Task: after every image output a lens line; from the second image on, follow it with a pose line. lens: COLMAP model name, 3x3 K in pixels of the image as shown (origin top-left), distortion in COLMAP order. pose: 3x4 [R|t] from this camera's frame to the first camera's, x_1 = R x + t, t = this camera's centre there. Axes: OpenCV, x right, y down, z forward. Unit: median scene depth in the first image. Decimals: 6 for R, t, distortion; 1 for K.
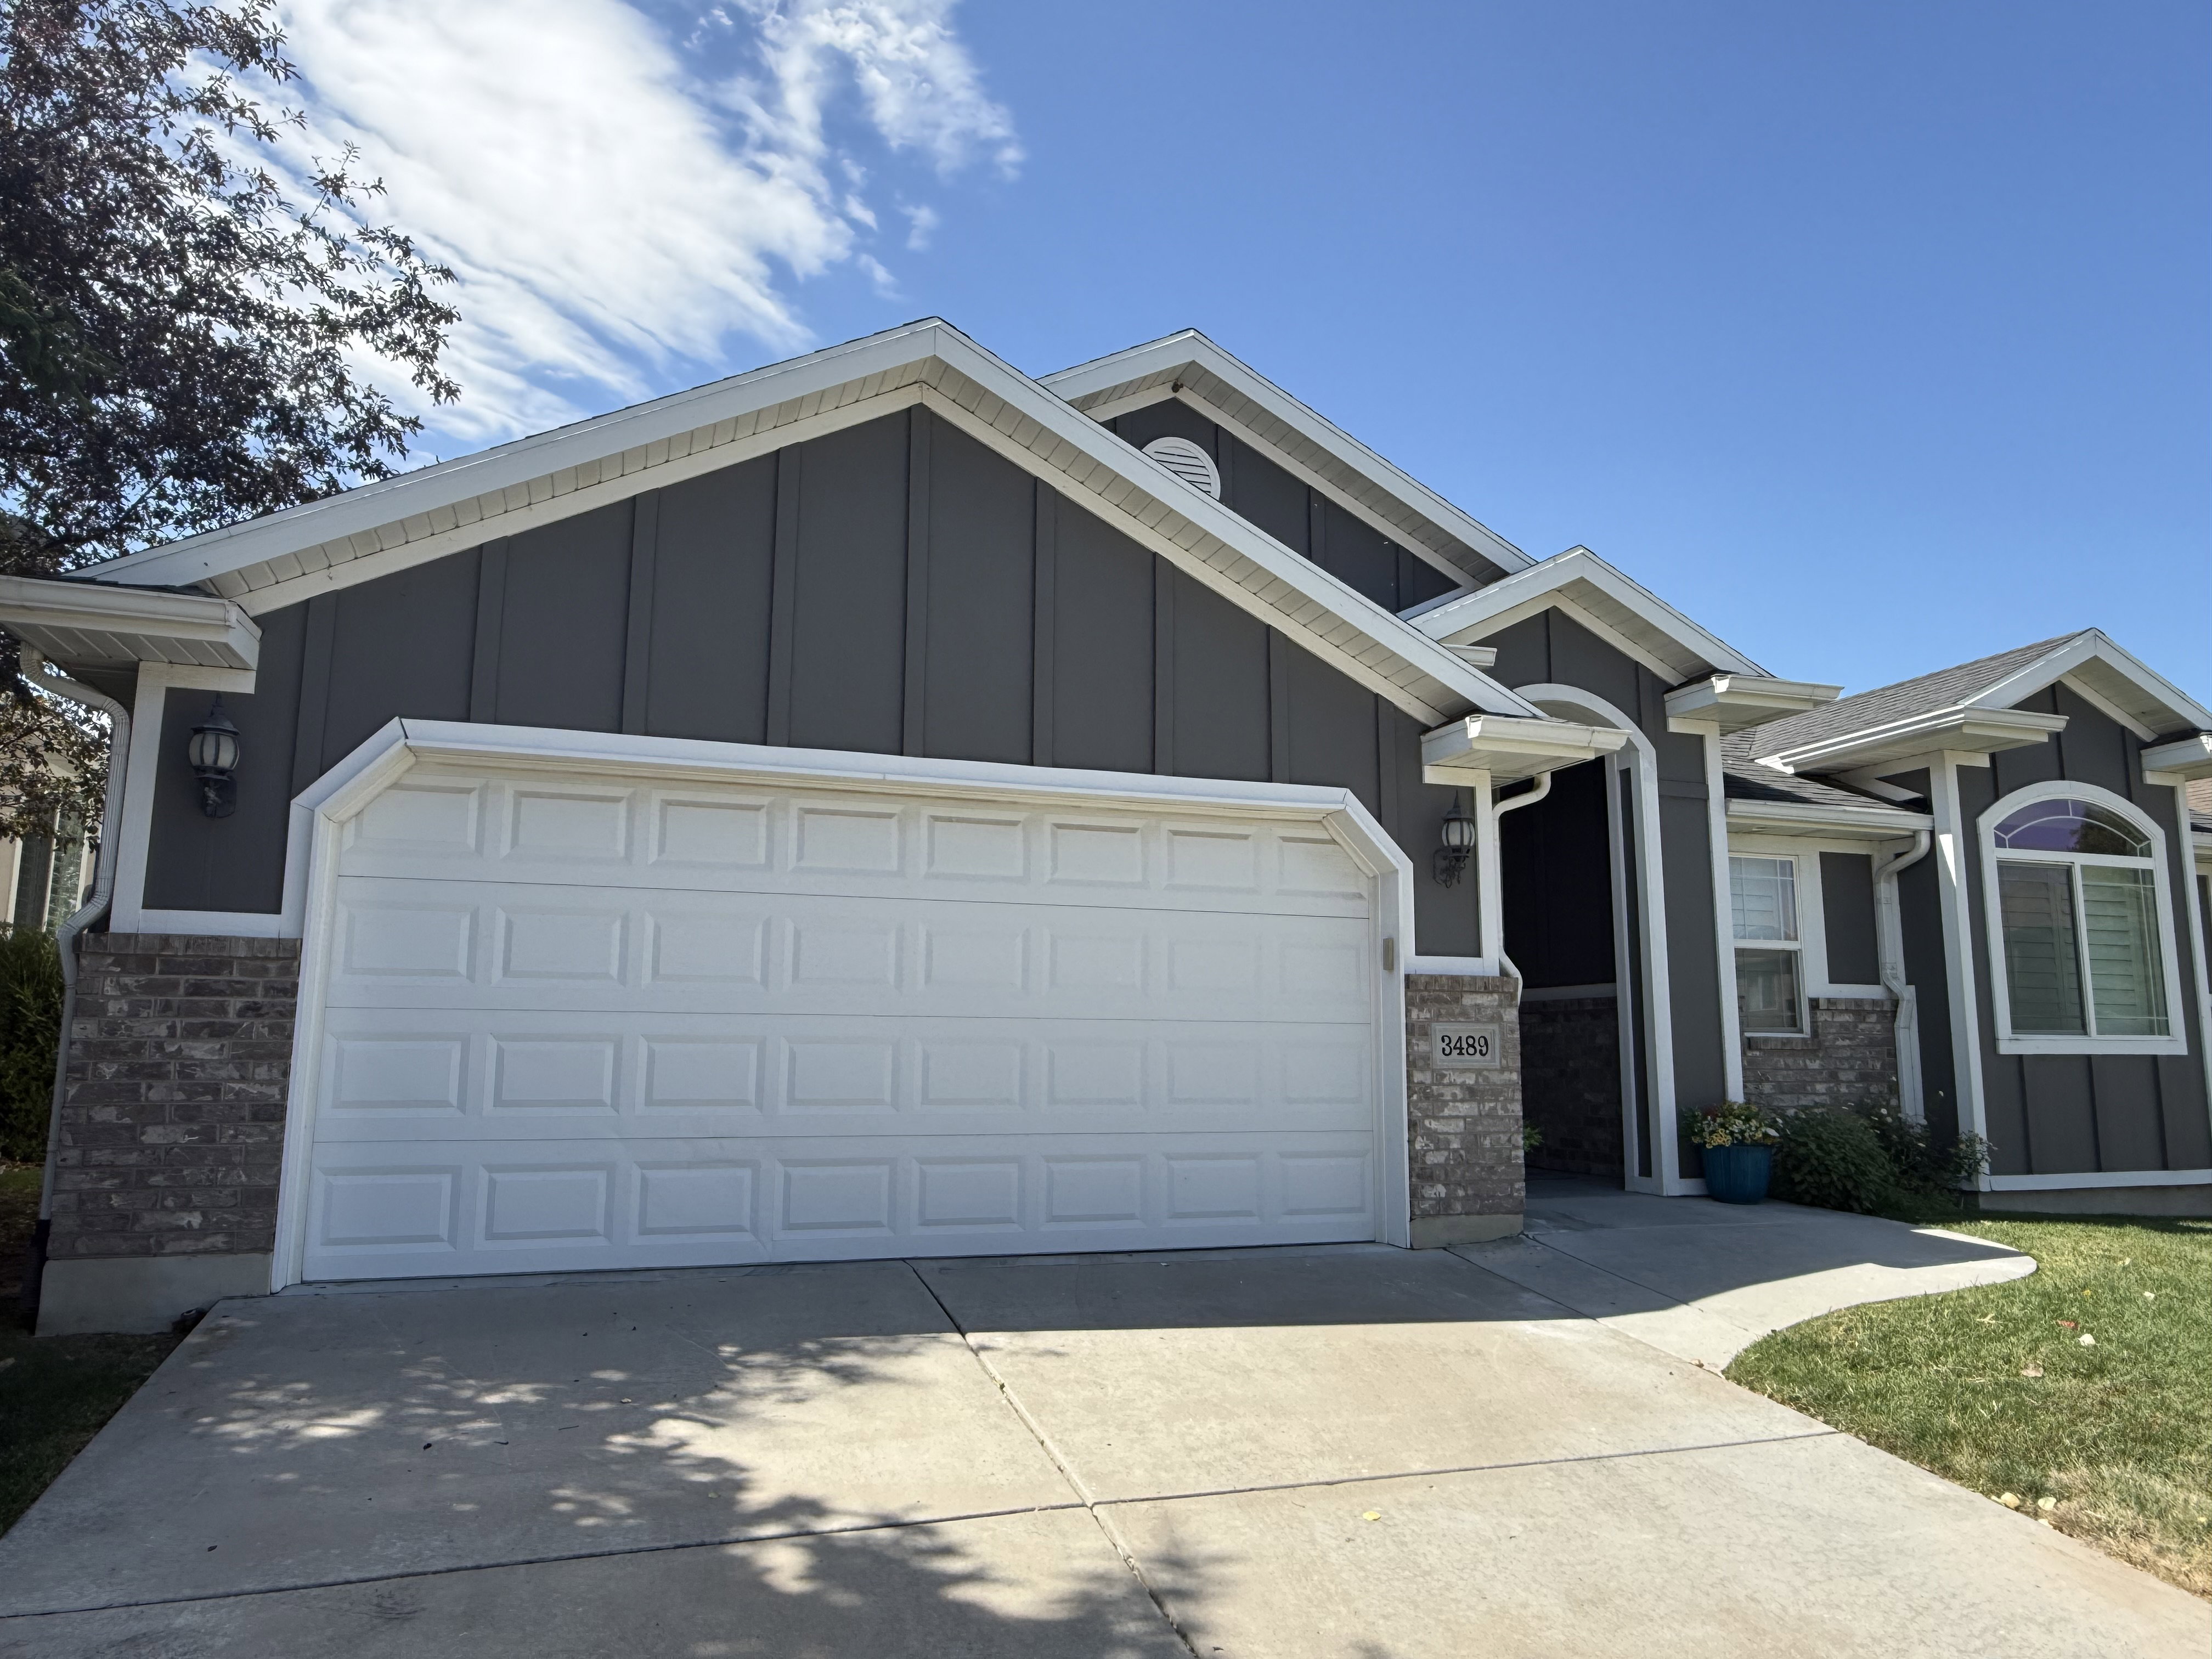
lens RADIAL K [[1435.6, 0, 1113.6], [0, 1435.6, 829.5], [0, 0, 1]] dist [-0.005805, 0.018700]
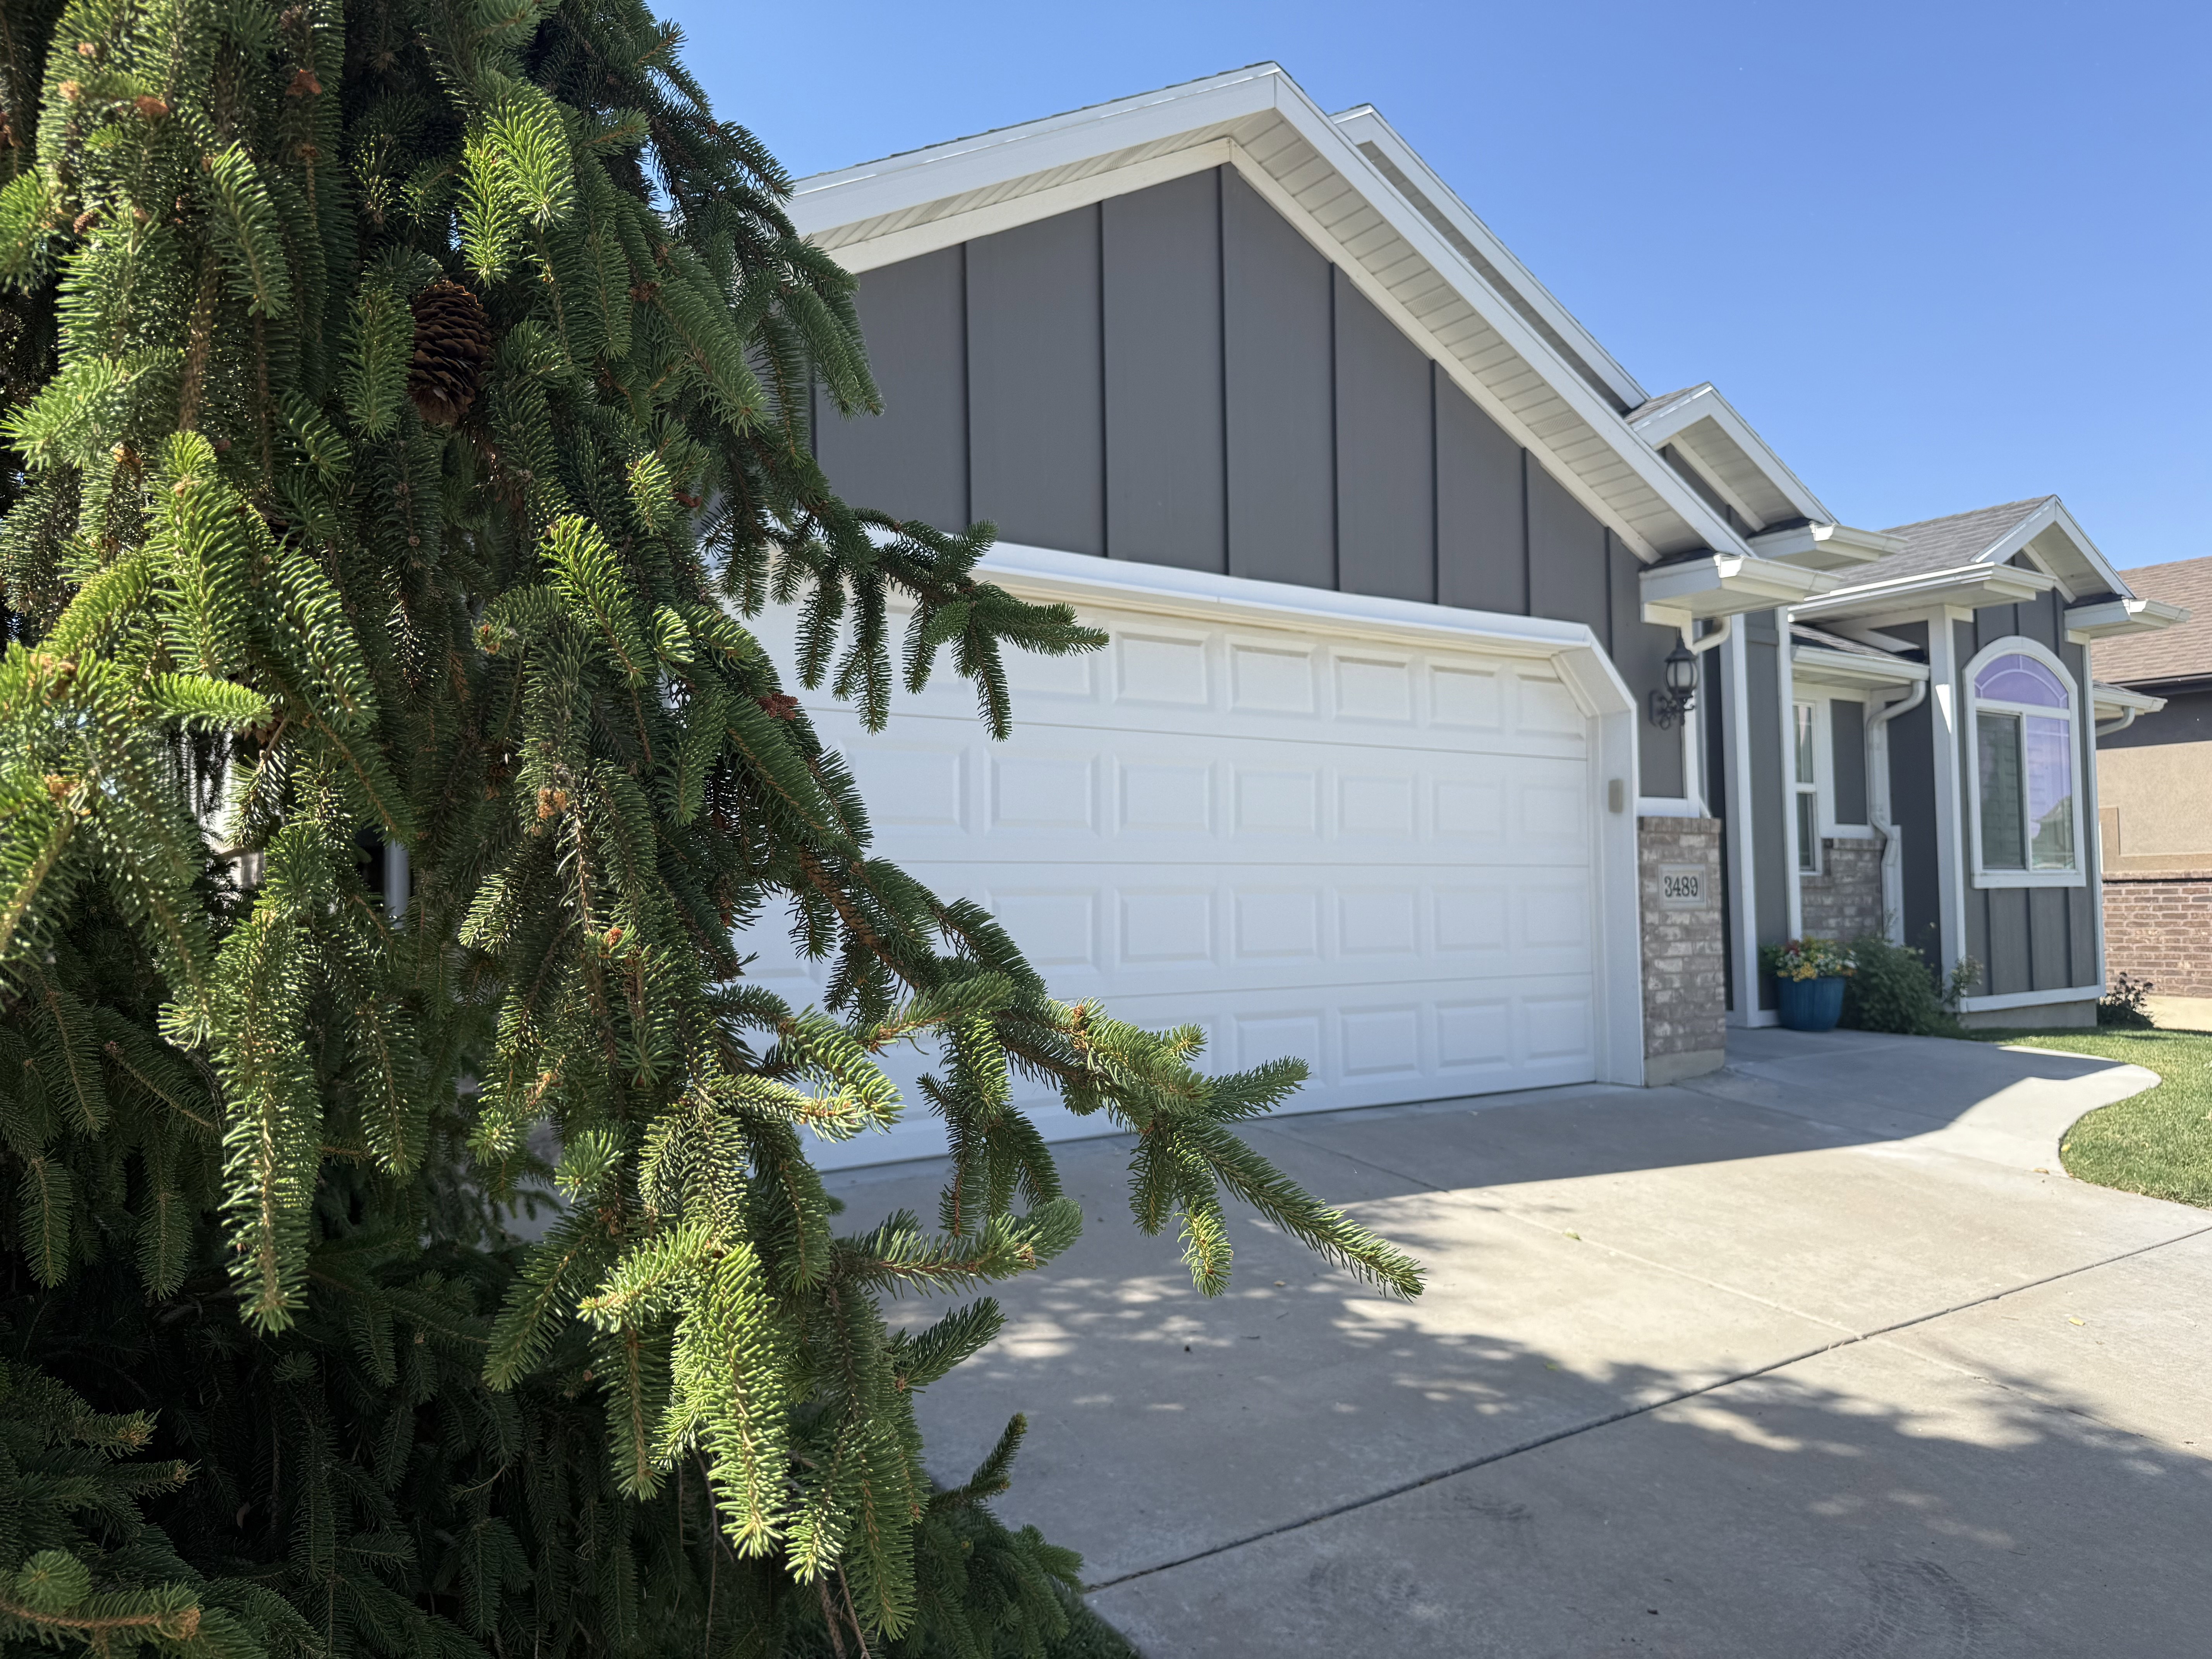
lens RADIAL K [[1548.9, 0, 1118.7], [0, 1548.9, 821.2], [0, 0, 1]] dist [0.043225, -0.054944]
pose [[0.958936, -0.004764, 0.283582, -0.440362], [-0.023784, 0.994987, 0.097139, 0.008510], [-0.282623, -0.099894, 0.954015, 0.076260]]
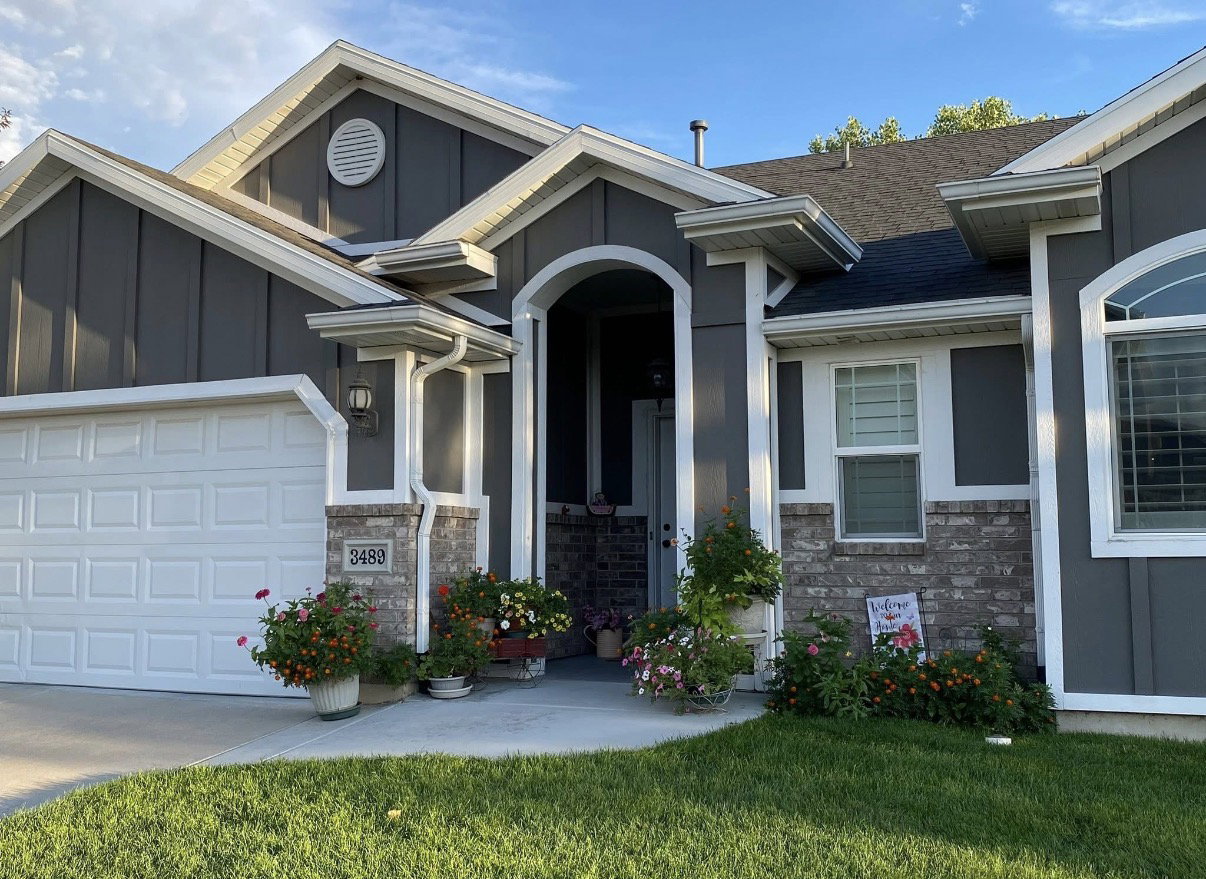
lens RADIAL K [[1195.4, 0, 602.5], [0, 1195.4, 444.7], [0, 0, 1]] dist [0.070825, 0.000000]
pose [[0.733854, -0.073538, -0.675315, 1.162023], [0.112319, 0.993576, 0.013861, 0.056189], [0.669957, -0.086023, 0.737399, 0.332016]]
